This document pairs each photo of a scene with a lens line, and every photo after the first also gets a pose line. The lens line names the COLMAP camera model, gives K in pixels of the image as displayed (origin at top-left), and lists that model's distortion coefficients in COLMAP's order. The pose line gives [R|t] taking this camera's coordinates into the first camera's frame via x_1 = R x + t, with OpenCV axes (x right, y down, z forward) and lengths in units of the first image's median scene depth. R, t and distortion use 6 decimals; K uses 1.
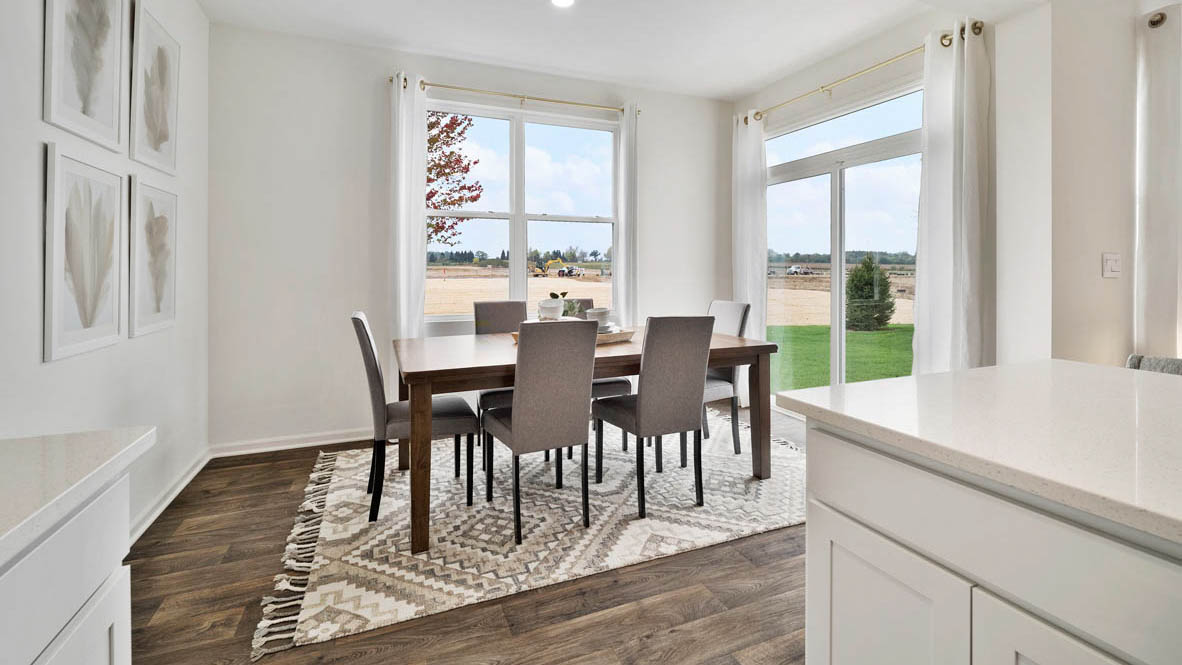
lens RADIAL K [[492.2, 0, 589.2], [0, 492.2, 336.8], [0, 0, 1]] dist [-0.000420, -0.001720]
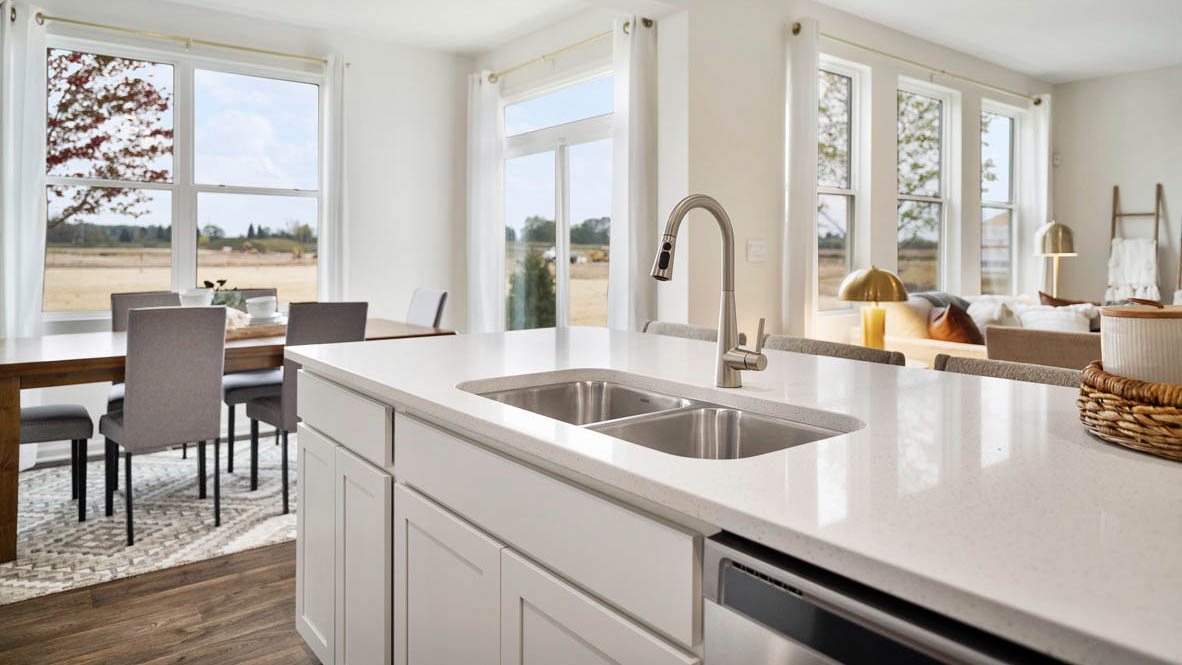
lens RADIAL K [[717.6, 0, 588.9], [0, 717.6, 331.3], [0, 0, 1]] dist [-0.019156, 0.006347]
pose [[0.964636, -0.026416, 0.262258, 0.260611], [0.034134, 0.999107, -0.024916, 0.057087], [-0.261365, 0.032987, 0.964676, -0.401539]]
